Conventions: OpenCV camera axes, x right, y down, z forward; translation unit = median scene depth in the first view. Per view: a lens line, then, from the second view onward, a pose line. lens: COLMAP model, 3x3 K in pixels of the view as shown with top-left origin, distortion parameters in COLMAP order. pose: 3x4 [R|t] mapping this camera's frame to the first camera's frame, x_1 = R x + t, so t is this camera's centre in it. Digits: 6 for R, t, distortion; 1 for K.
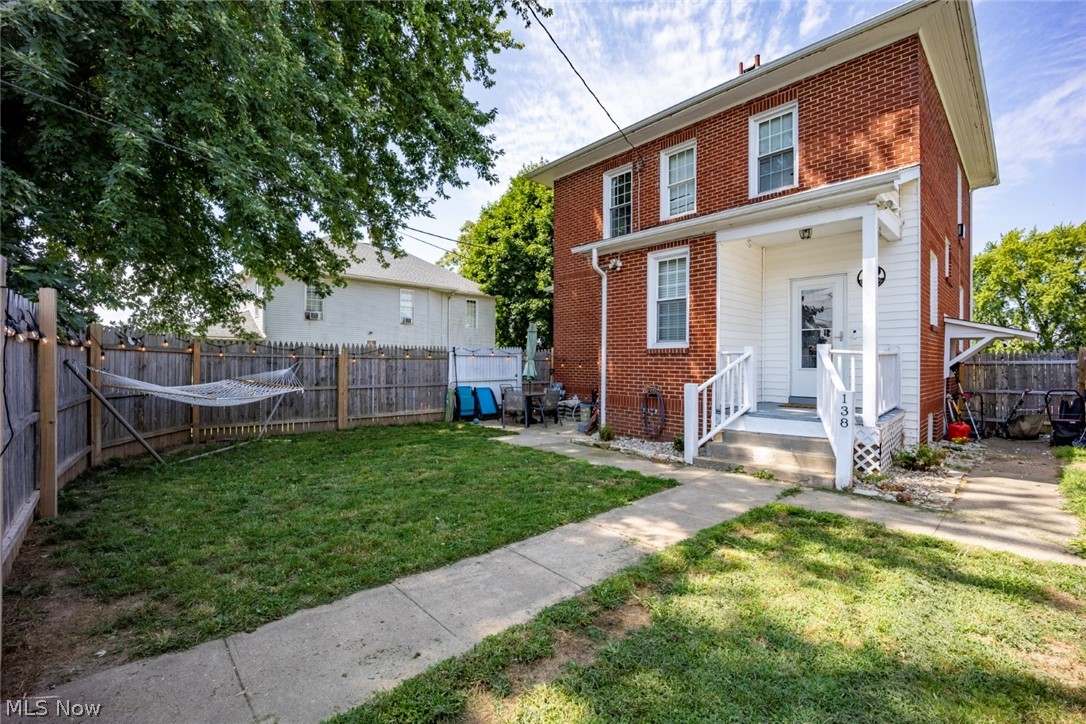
lens RADIAL K [[455.0, 0, 543.0], [0, 455.0, 362.0], [0, 0, 1]] dist [-0.014056, 0.000089]
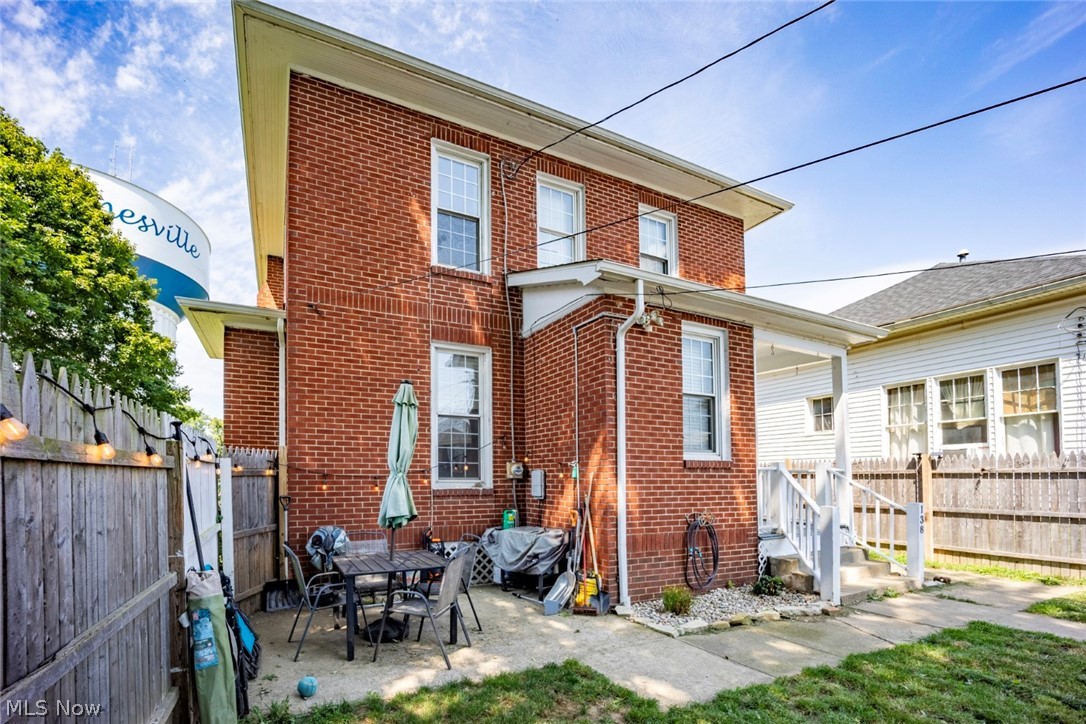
lens RADIAL K [[462.8, 0, 492.9], [0, 462.8, 469.8], [0, 0, 1]] dist [-0.012276, 0.000013]
pose [[0.312138, 0.014113, 0.949932, -0.493856], [0.003221, 0.999868, -0.015913, -0.004210], [-0.950031, 0.008027, 0.312051, 1.010996]]
